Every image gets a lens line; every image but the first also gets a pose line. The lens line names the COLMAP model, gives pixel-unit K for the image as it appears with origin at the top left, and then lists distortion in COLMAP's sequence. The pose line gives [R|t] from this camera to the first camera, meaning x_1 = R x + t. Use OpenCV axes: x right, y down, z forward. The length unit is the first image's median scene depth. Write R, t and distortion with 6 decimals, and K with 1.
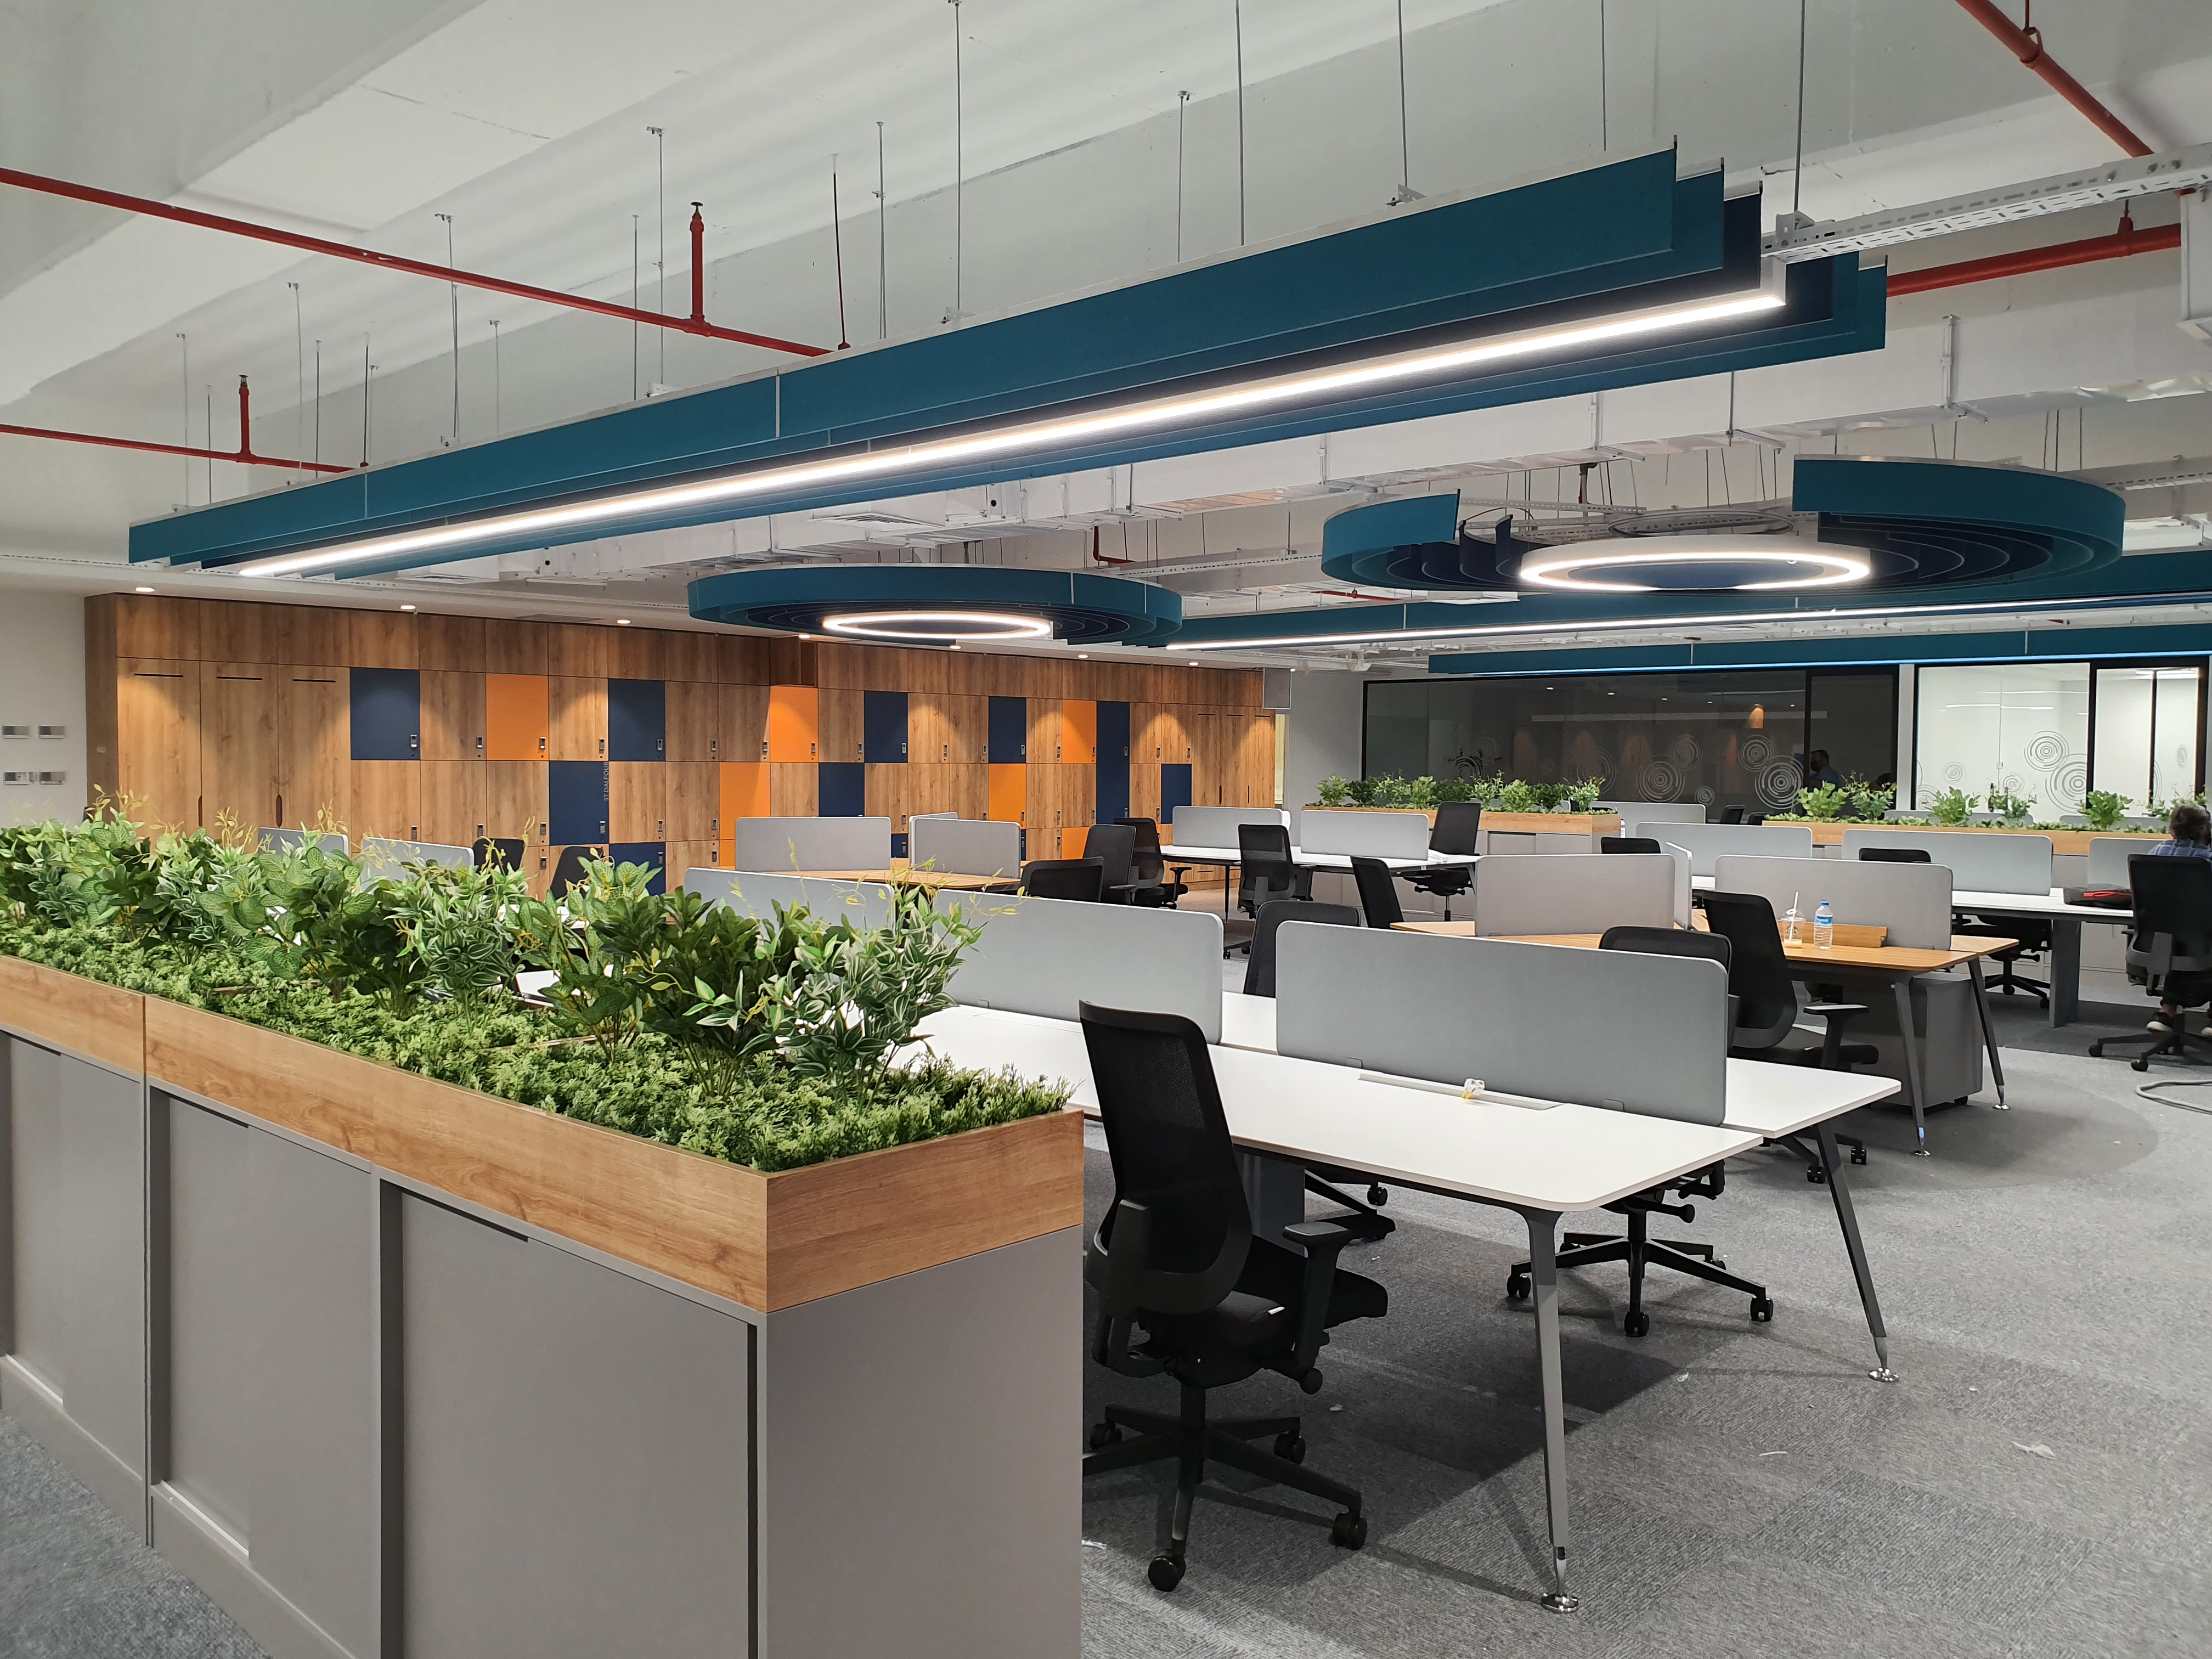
lens RADIAL K [[1736.3, 0, 1112.5], [0, 1736.3, 825.6], [0, 0, 1]] dist [0.010328, -0.002388]
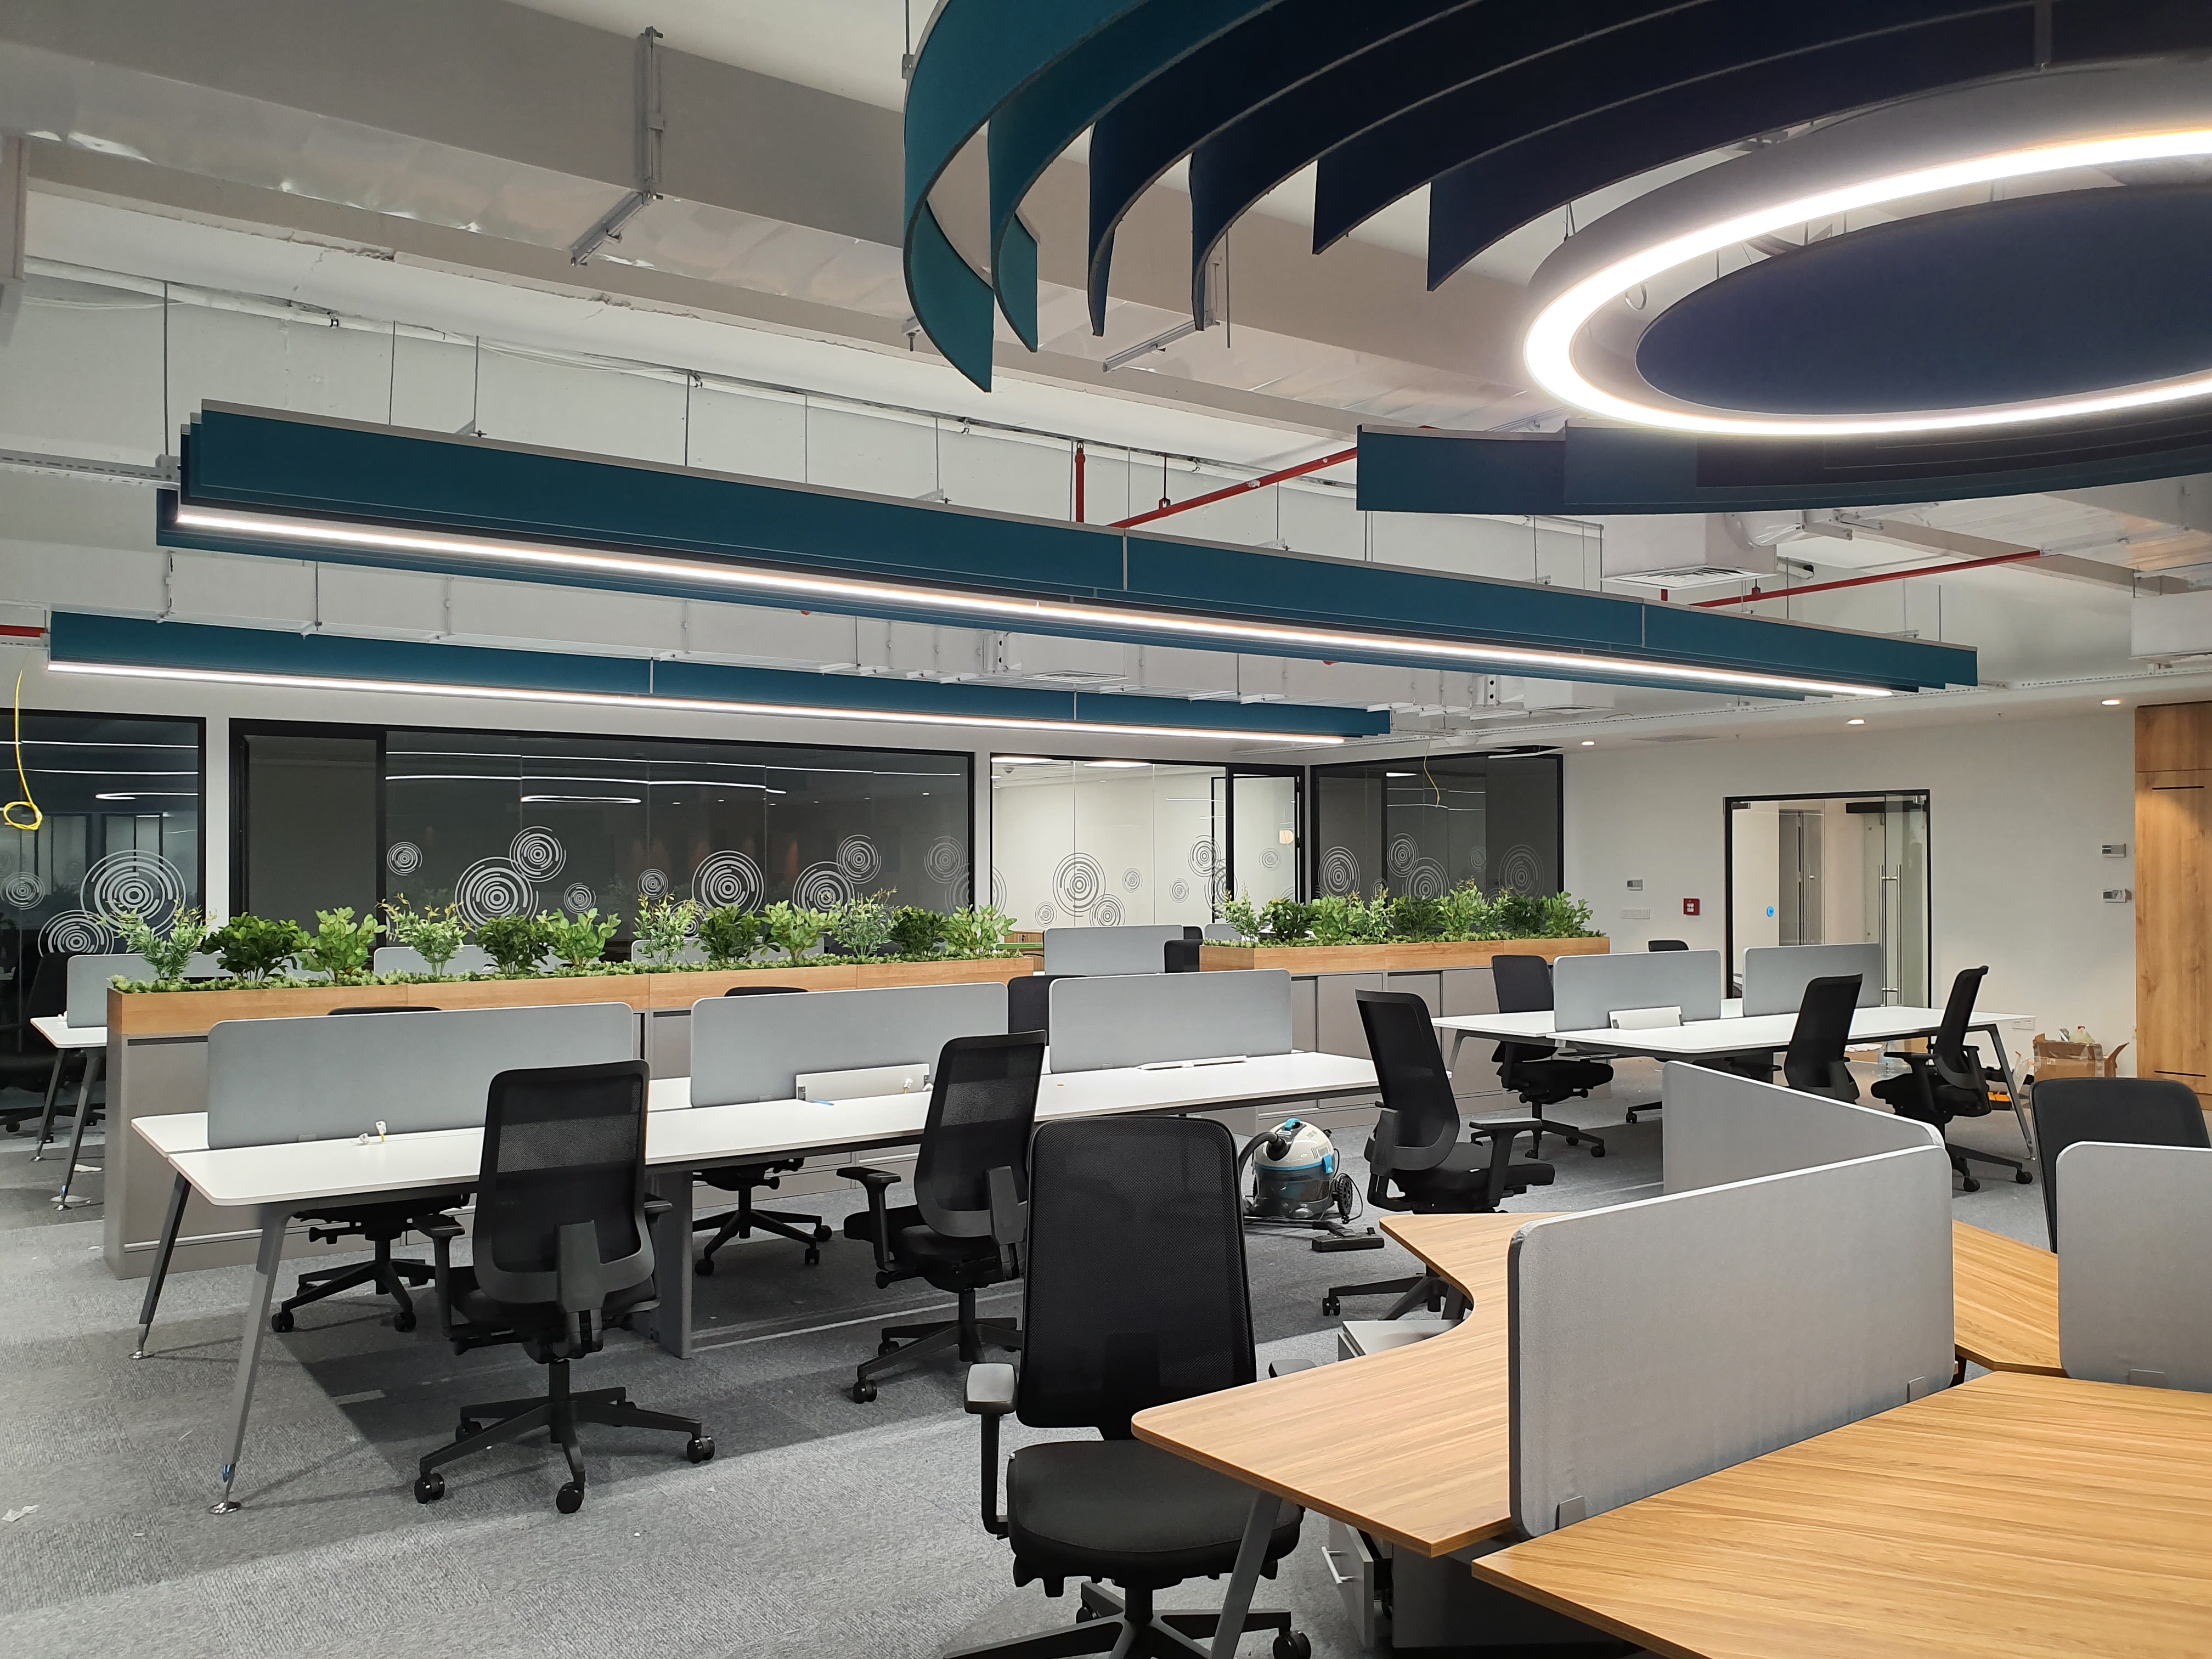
lens RADIAL K [[1736.3, 0, 1112.4], [0, 1736.3, 831.5], [0, 0, 1]] dist [0.010328, -0.002388]
pose [[-0.175934, -0.012001, -0.984329, 1.164121], [-0.053327, 0.998574, -0.002644, -0.071324], [0.982956, 0.052027, -0.176323, 1.450439]]
